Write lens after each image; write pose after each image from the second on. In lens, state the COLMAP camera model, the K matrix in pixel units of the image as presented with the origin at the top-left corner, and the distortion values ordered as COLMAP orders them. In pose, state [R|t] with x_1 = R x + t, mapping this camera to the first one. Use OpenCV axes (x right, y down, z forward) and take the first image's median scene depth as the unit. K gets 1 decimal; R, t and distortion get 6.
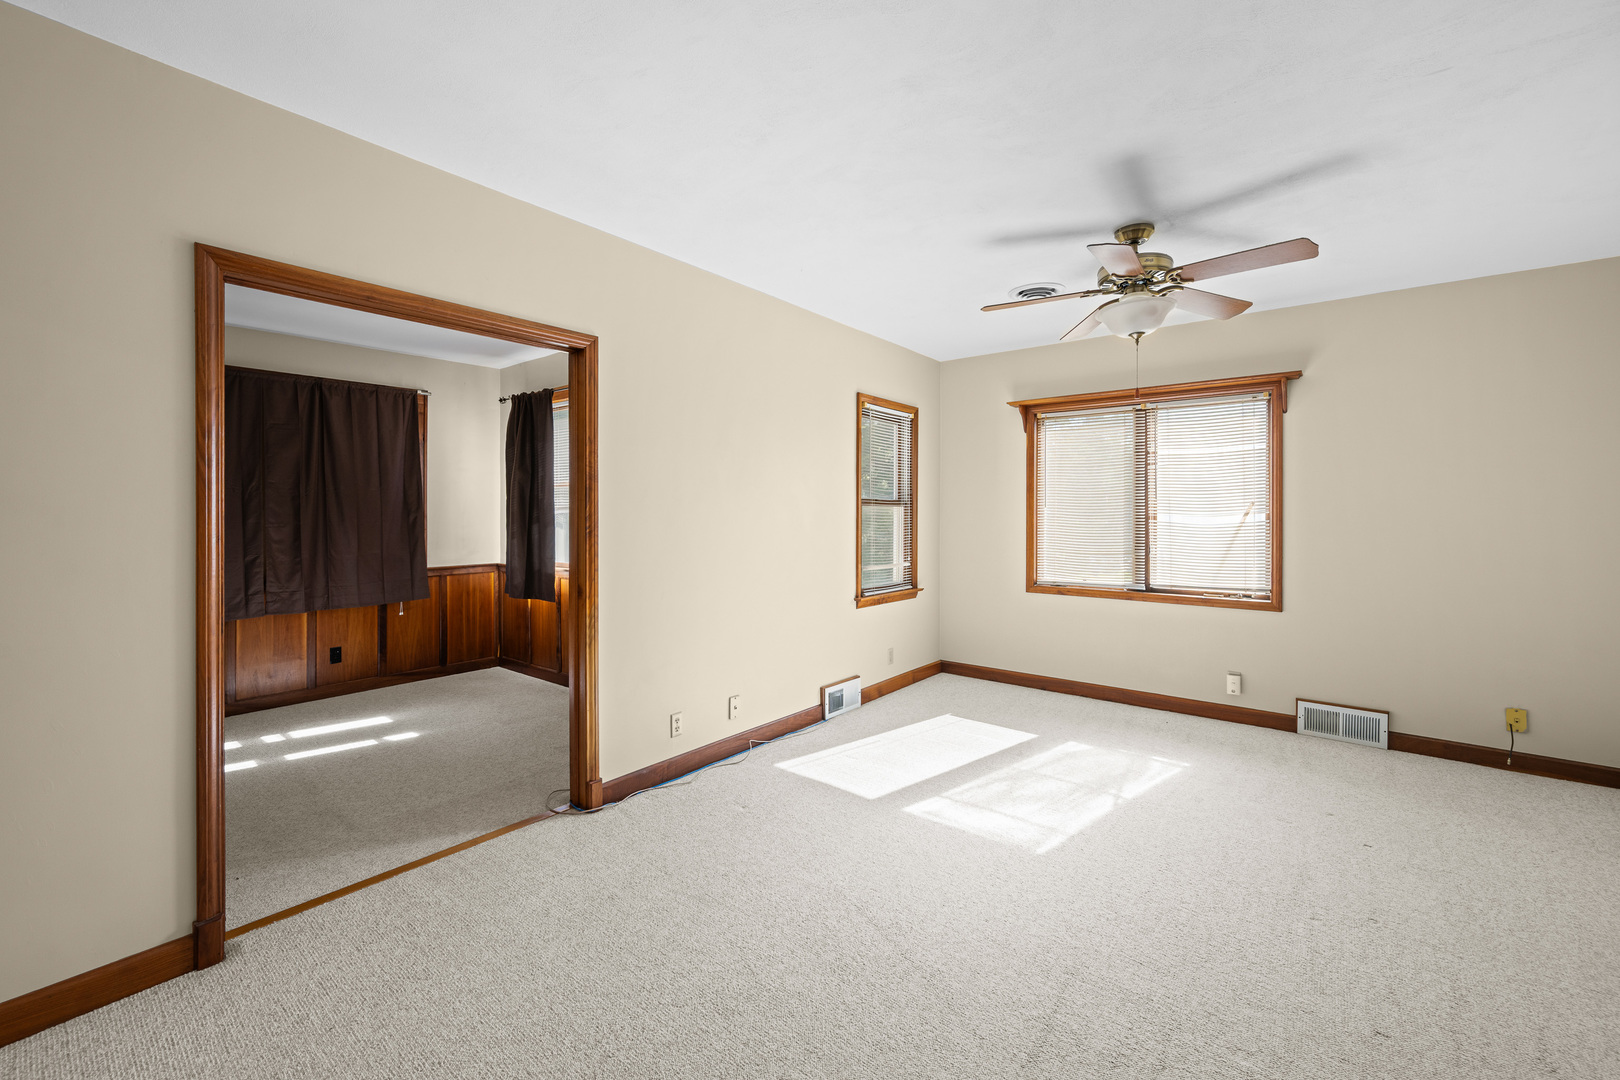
lens RADIAL K [[677.7, 0, 805.4], [0, 677.7, 512.4], [0, 0, 1]] dist [0.000148, 0.000112]
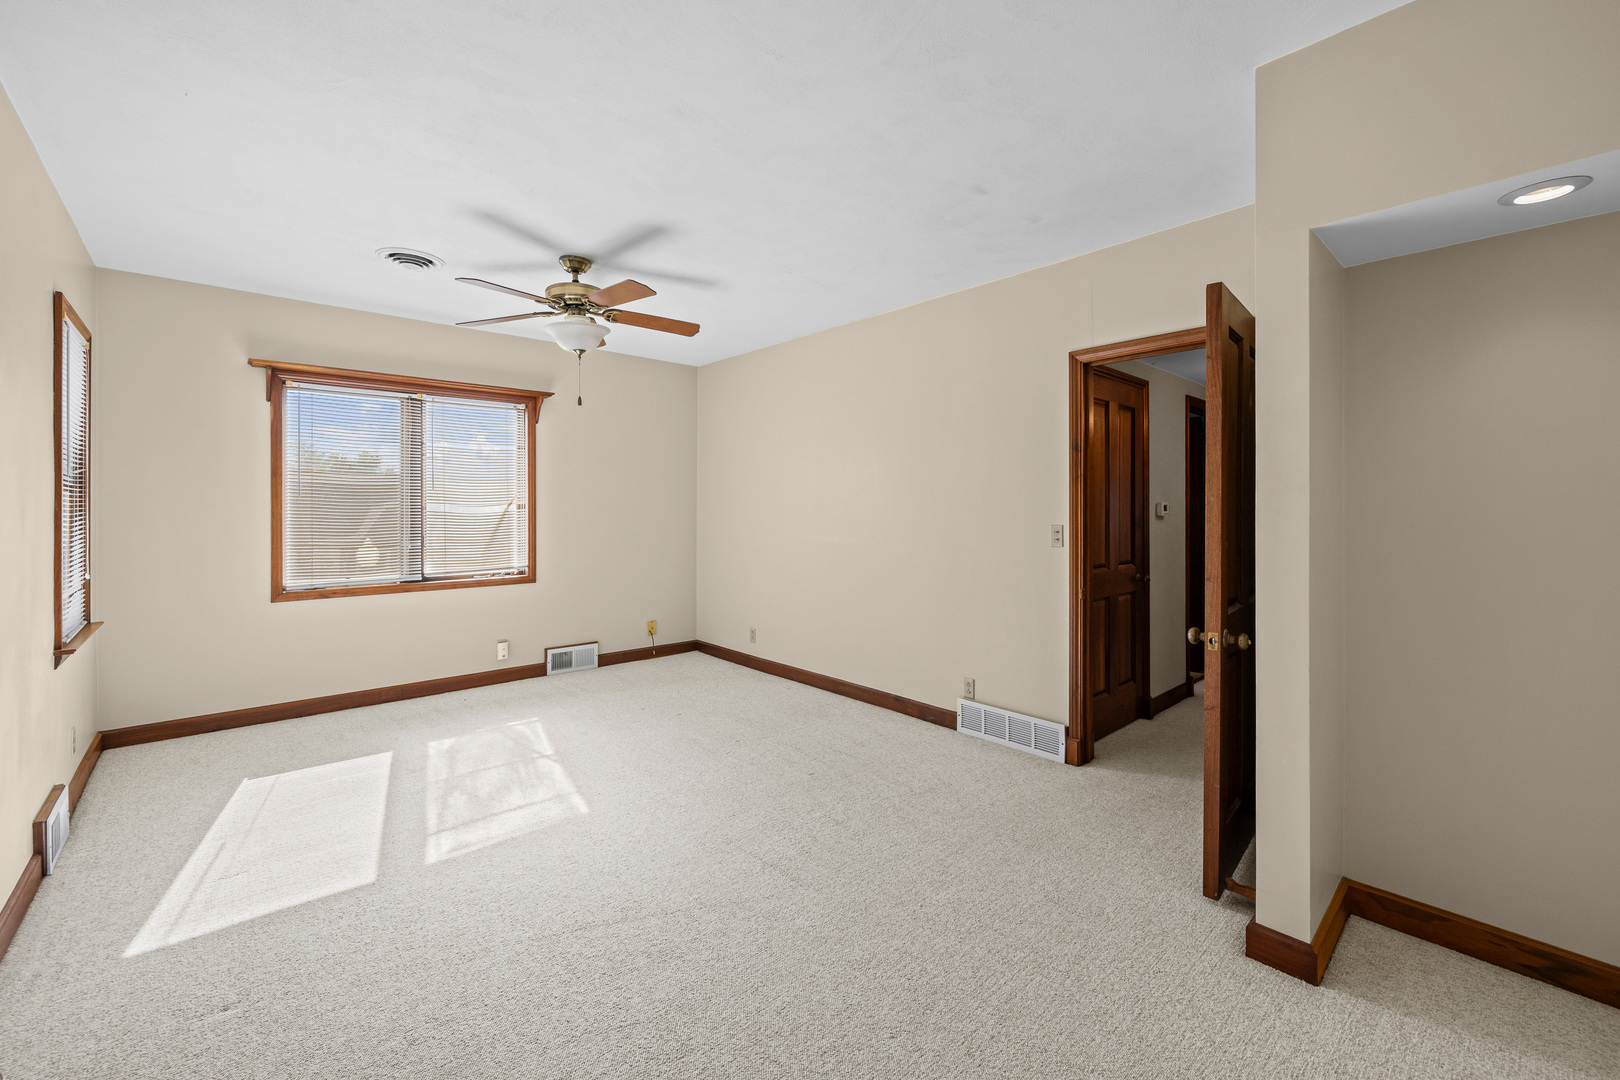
lens RADIAL K [[677.7, 0, 805.4], [0, 677.7, 512.4], [0, 0, 1]] dist [0.000148, 0.000112]
pose [[0.132326, -0.010226, 0.991153, -0.516488], [-0.001563, 0.999943, 0.010525, 0.003552], [-0.991205, -0.002942, 0.132303, 0.376461]]
